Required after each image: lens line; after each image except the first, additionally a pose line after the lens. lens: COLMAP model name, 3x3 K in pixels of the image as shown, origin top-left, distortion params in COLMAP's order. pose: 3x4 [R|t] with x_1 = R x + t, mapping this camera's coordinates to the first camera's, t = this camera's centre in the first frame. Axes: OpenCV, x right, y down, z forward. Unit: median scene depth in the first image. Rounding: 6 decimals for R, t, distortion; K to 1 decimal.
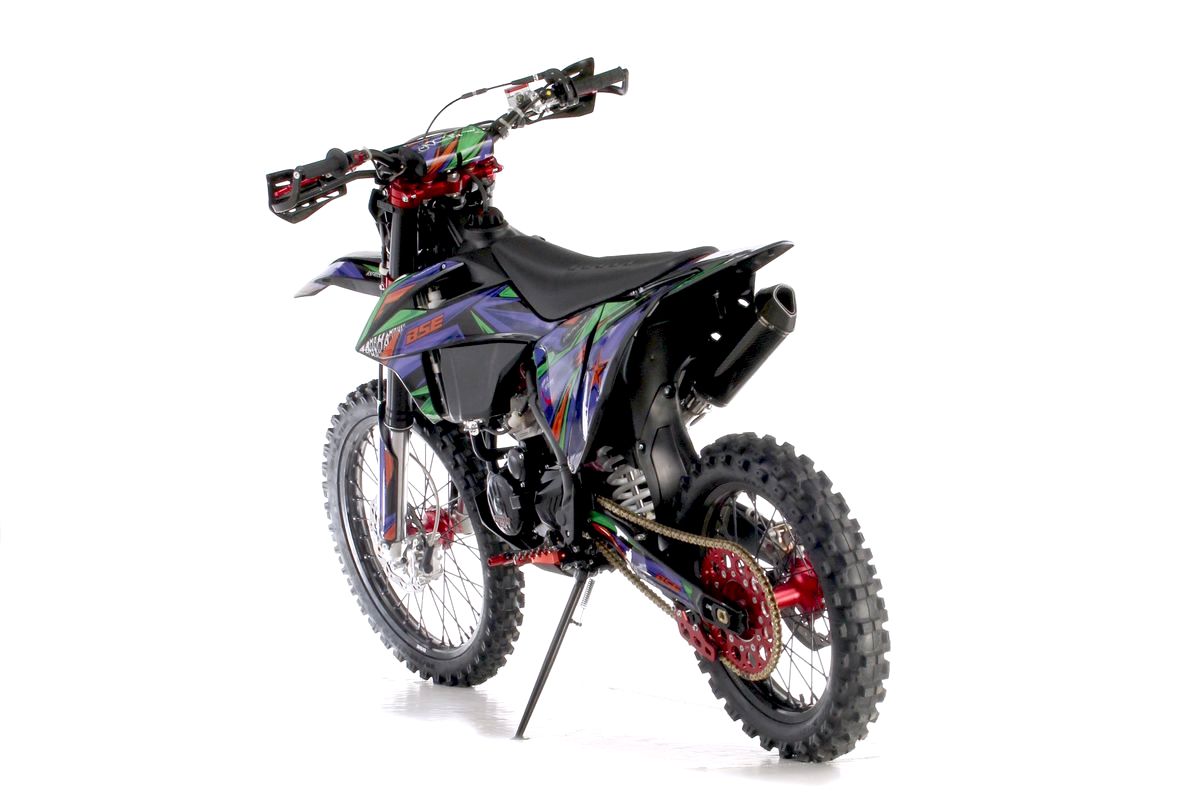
lens RADIAL K [[4894.2, 0, 600.0], [0, 4894.2, 400.0], [0, 0, 1]] dist [0.042979, 0.764918]
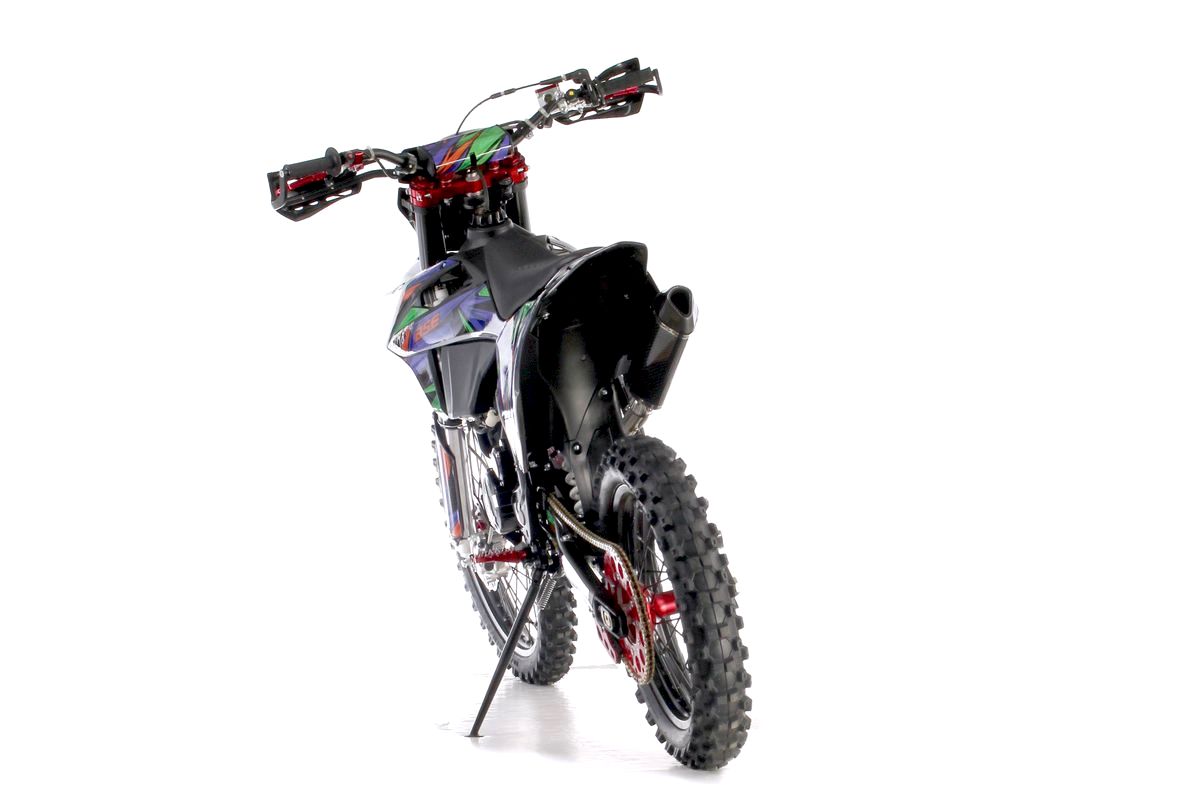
lens RADIAL K [[4894.2, 0, 600.0], [0, 4894.2, 400.0], [0, 0, 1]] dist [0.042979, 0.764918]
pose [[0.960070, 0.018039, -0.279179, 0.281233], [-0.018463, 0.999829, 0.001113, -0.001276], [0.279151, 0.004086, 0.960238, 0.042163]]
